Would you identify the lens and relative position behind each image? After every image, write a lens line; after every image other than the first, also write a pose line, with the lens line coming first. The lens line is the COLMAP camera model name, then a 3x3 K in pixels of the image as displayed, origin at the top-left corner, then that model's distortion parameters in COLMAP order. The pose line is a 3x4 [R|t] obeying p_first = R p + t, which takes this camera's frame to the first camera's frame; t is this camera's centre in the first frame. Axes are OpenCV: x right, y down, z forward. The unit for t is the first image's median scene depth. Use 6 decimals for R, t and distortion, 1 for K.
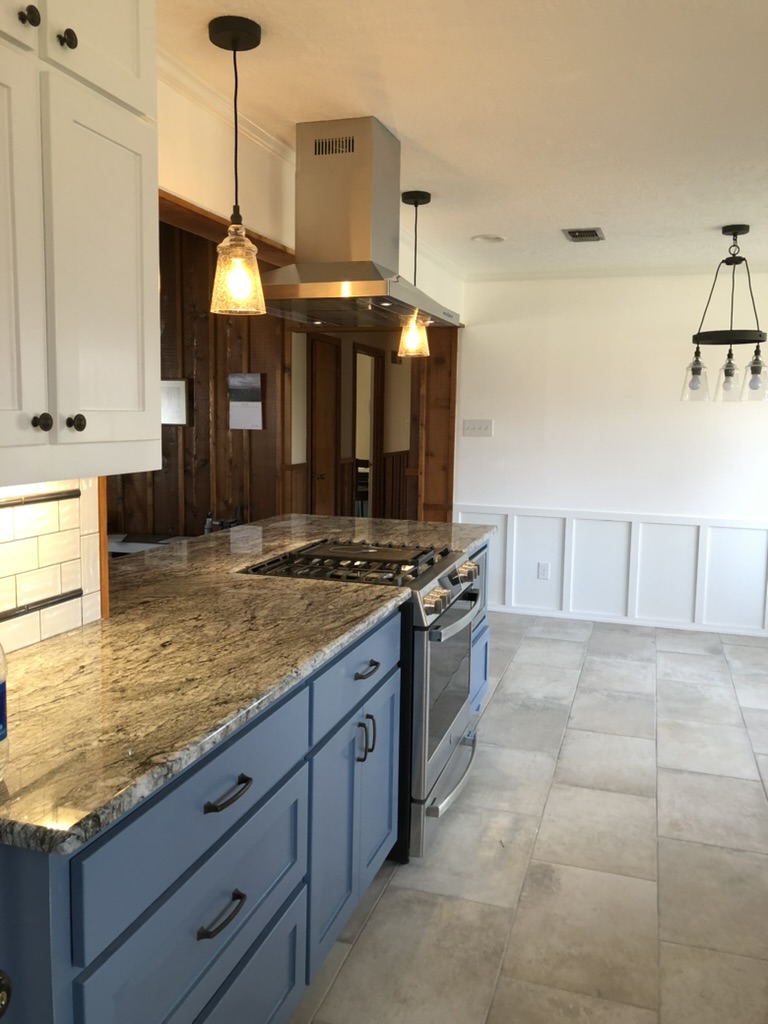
lens RADIAL K [[843.7, 0, 388.3], [0, 843.7, 519.4], [0, 0, 1]] dist [-0.002769, 0.004309]
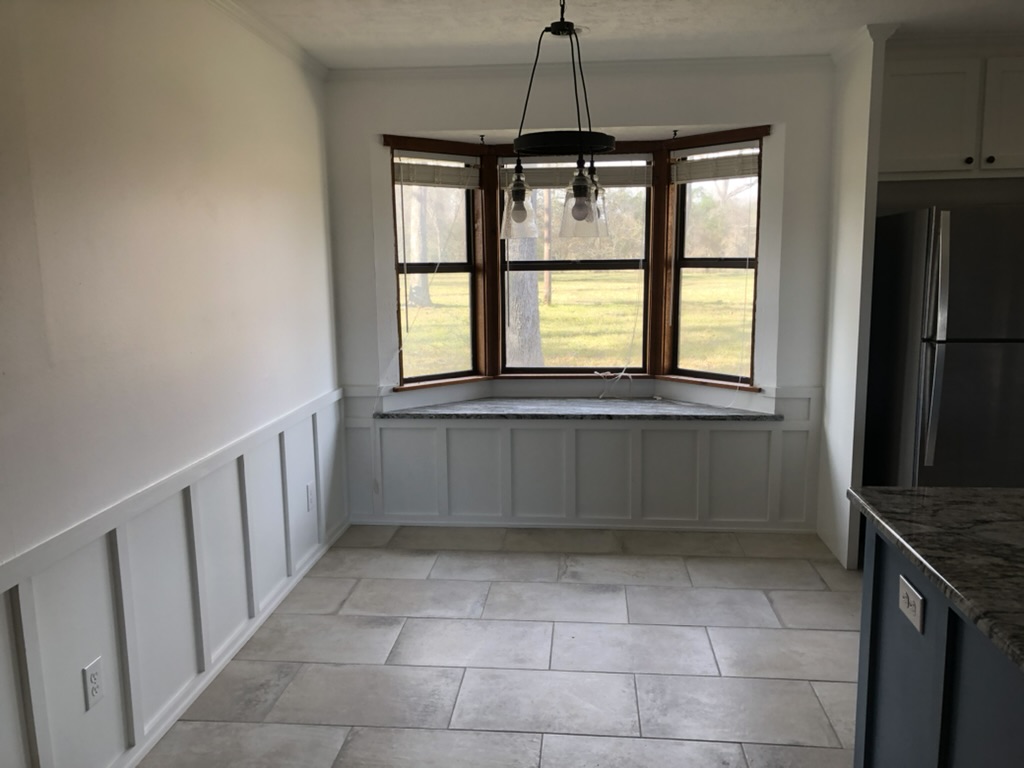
lens RADIAL K [[843.7, 0, 506.9], [0, 843.7, 379.9], [0, 0, 1]] dist [-0.002769, 0.004309]
pose [[-0.202367, -0.163755, 0.965521, -0.410040], [0.140008, 0.970955, 0.194022, -0.243824], [-0.969250, 0.174444, -0.173563, 1.726950]]
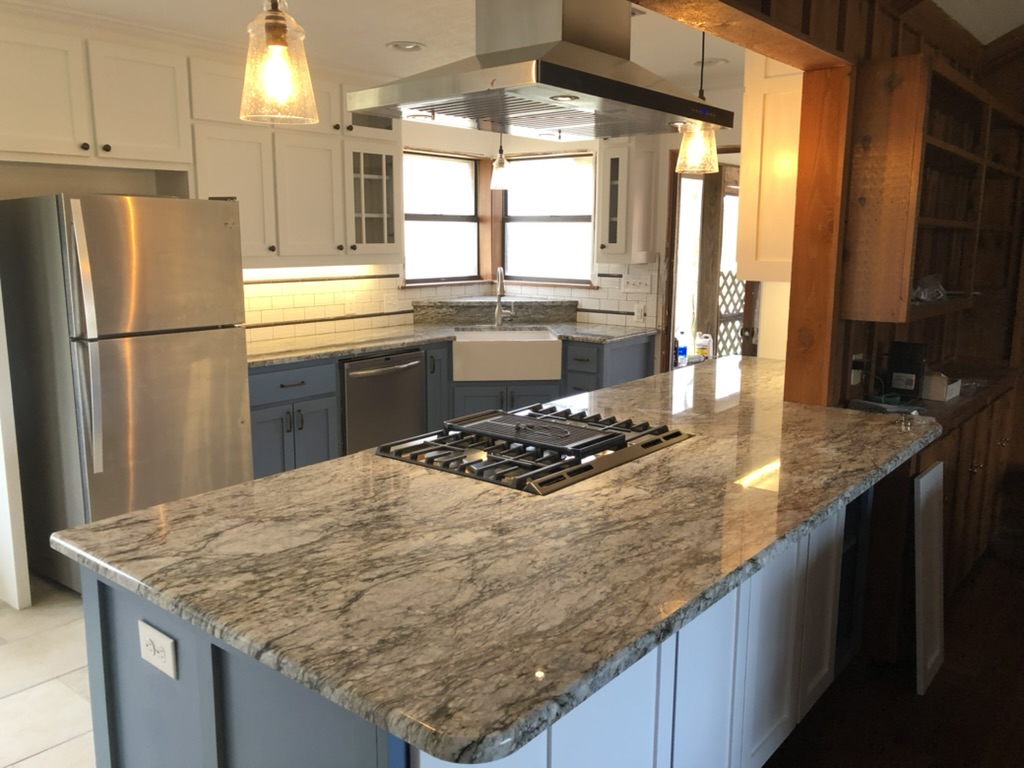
lens RADIAL K [[843.7, 0, 509.8], [0, 843.7, 375.9], [0, 0, 1]] dist [-0.002769, 0.004309]
pose [[-0.927169, -0.084001, 0.365104, -0.299062], [0.029054, 0.955482, 0.293614, -0.244132], [-0.373514, 0.282838, -0.883454, 1.707288]]
